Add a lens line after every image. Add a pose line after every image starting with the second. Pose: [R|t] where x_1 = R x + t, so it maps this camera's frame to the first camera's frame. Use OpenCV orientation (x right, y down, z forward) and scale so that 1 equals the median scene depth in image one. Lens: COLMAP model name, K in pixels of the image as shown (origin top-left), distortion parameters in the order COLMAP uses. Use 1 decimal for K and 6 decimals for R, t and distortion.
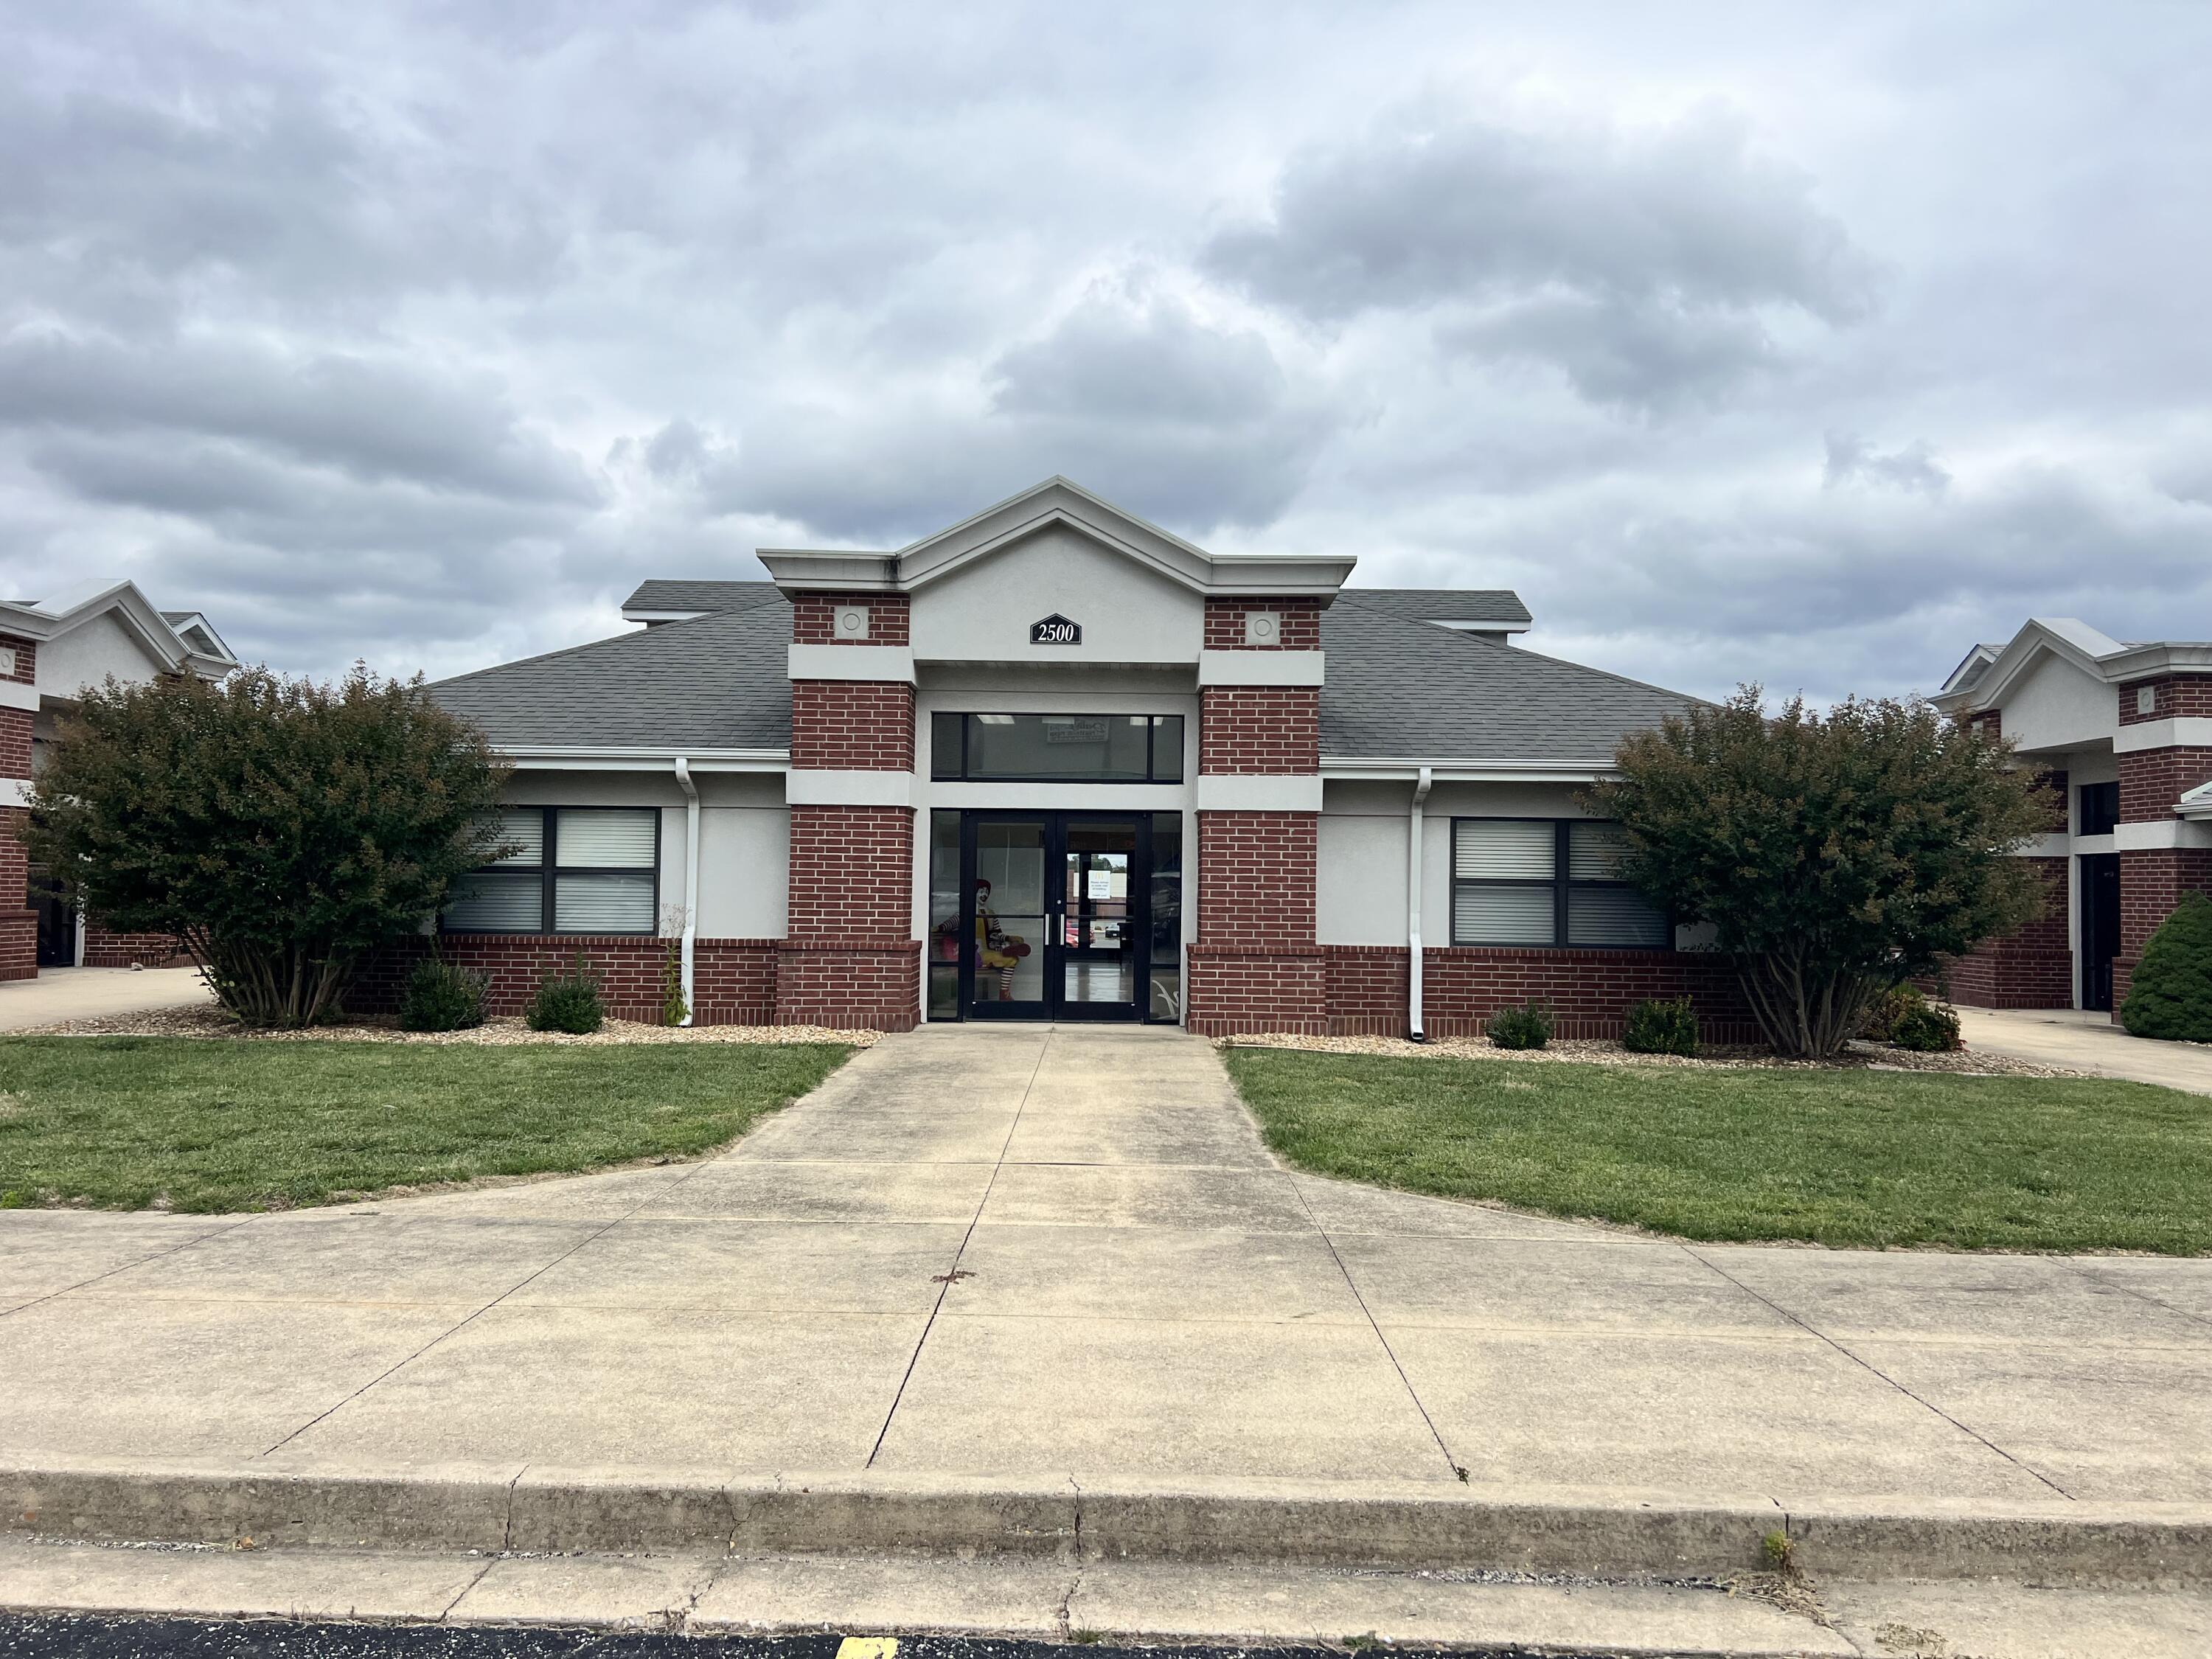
lens RADIAL K [[1781.1, 0, 1130.7], [0, 1781.1, 839.6], [0, 0, 1]] dist [0.019181, -0.018733]
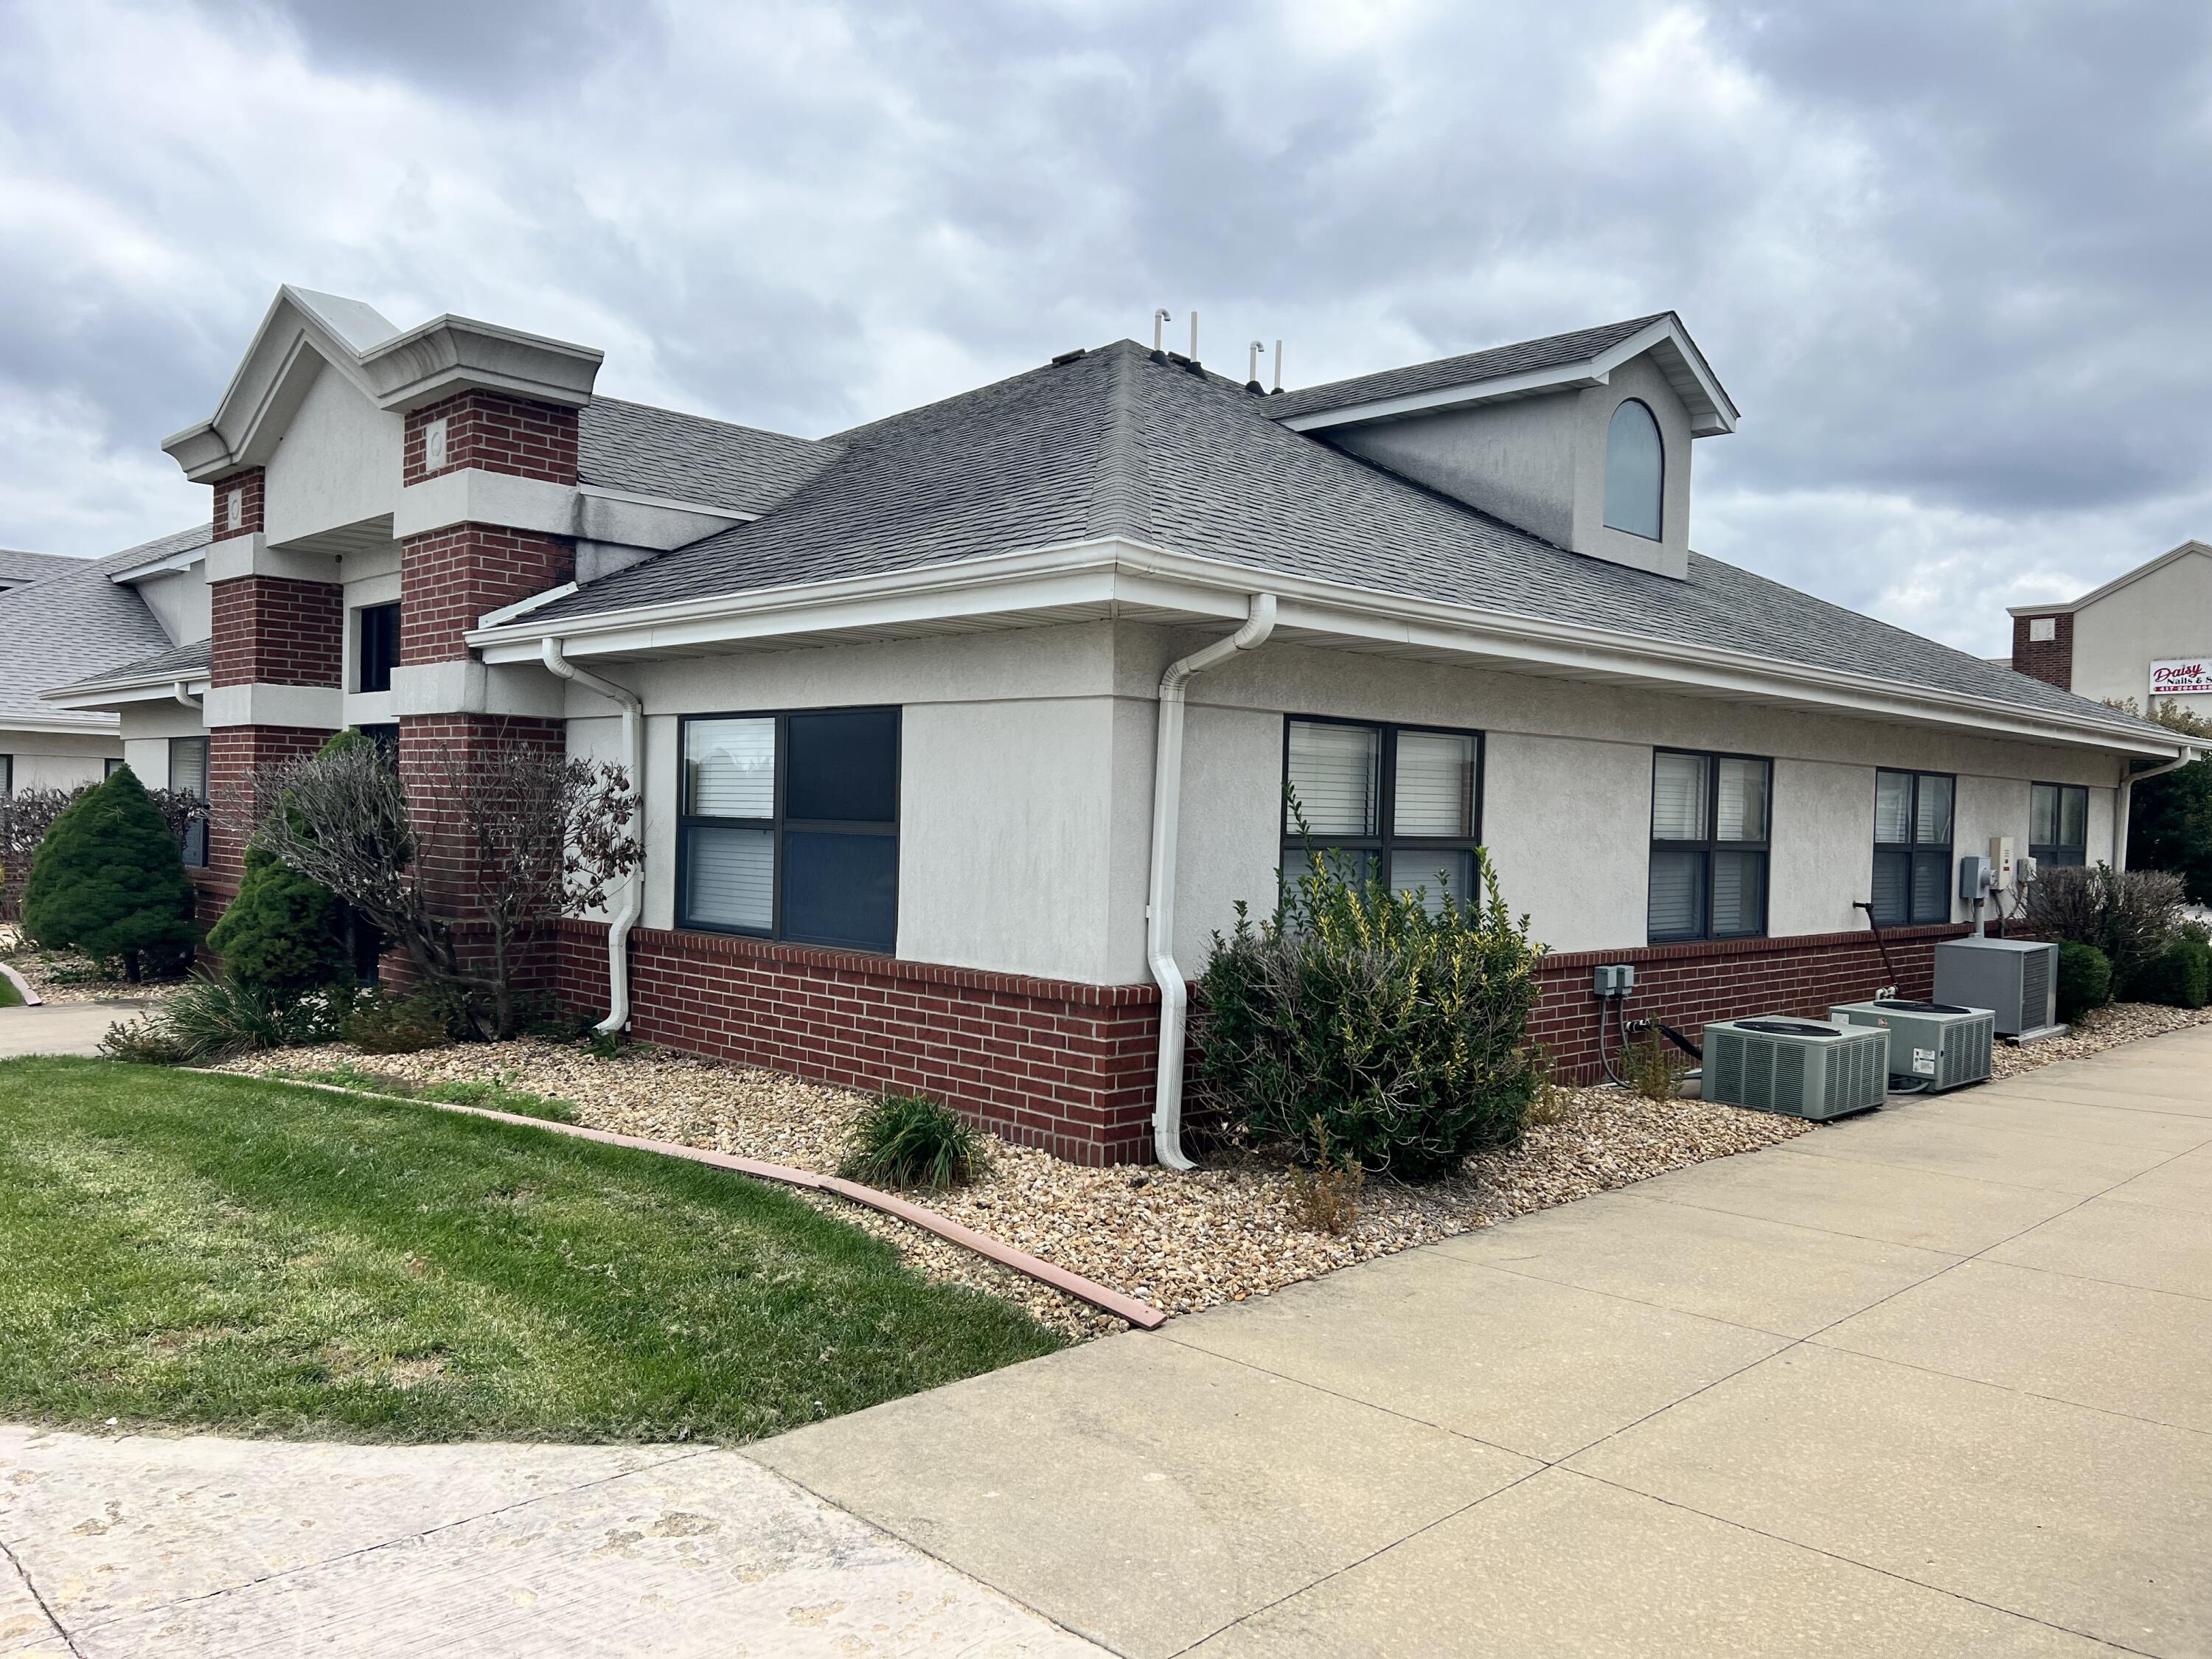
lens RADIAL K [[1638.6, 0, 1109.8], [0, 1638.6, 827.4], [0, 0, 1]] dist [0.072702, -0.057274]
pose [[0.718928, 0.011278, -0.694993, 0.695744], [0.006684, 0.999710, 0.023138, 0.013860], [0.695052, -0.021280, 0.718644, 0.715215]]
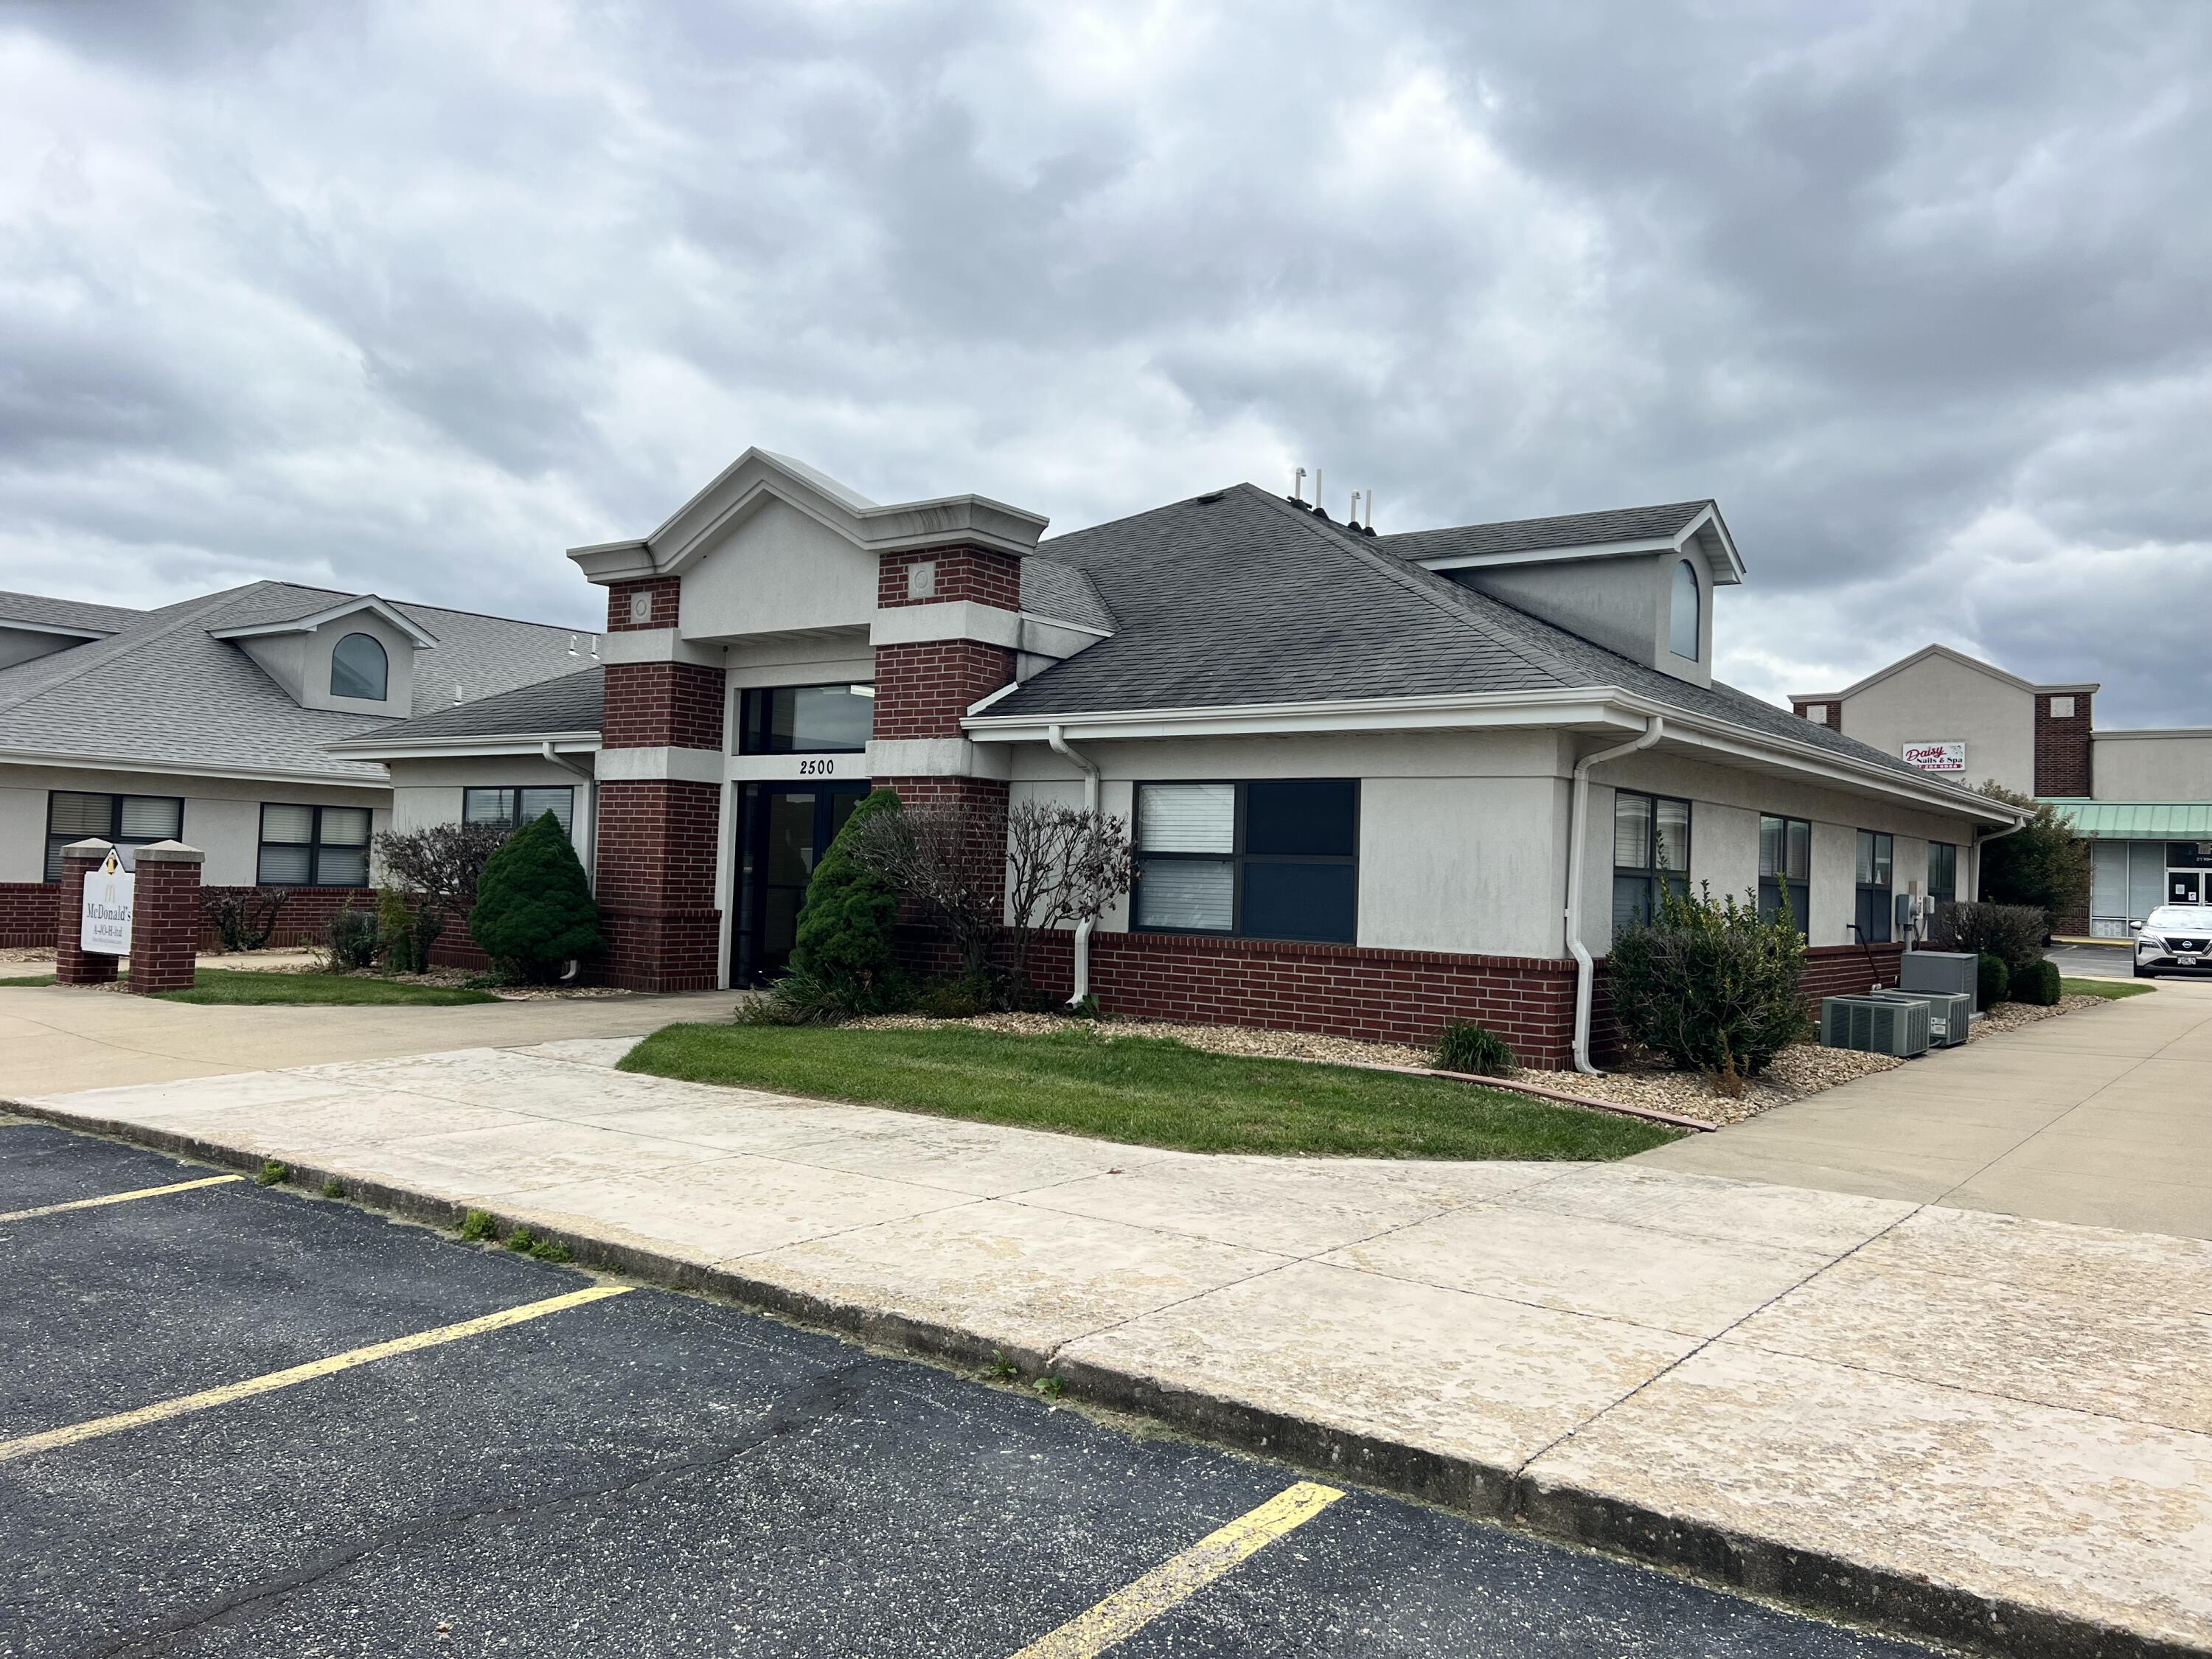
lens RADIAL K [[1638.6, 0, 1128.7], [0, 1638.6, 797.2], [0, 0, 1]] dist [0.072702, -0.057274]
pose [[0.815977, -0.012954, -0.577939, 0.652609], [-0.003848, 0.999605, -0.027839, 0.017669], [0.578072, 0.024940, 0.815605, 0.362896]]
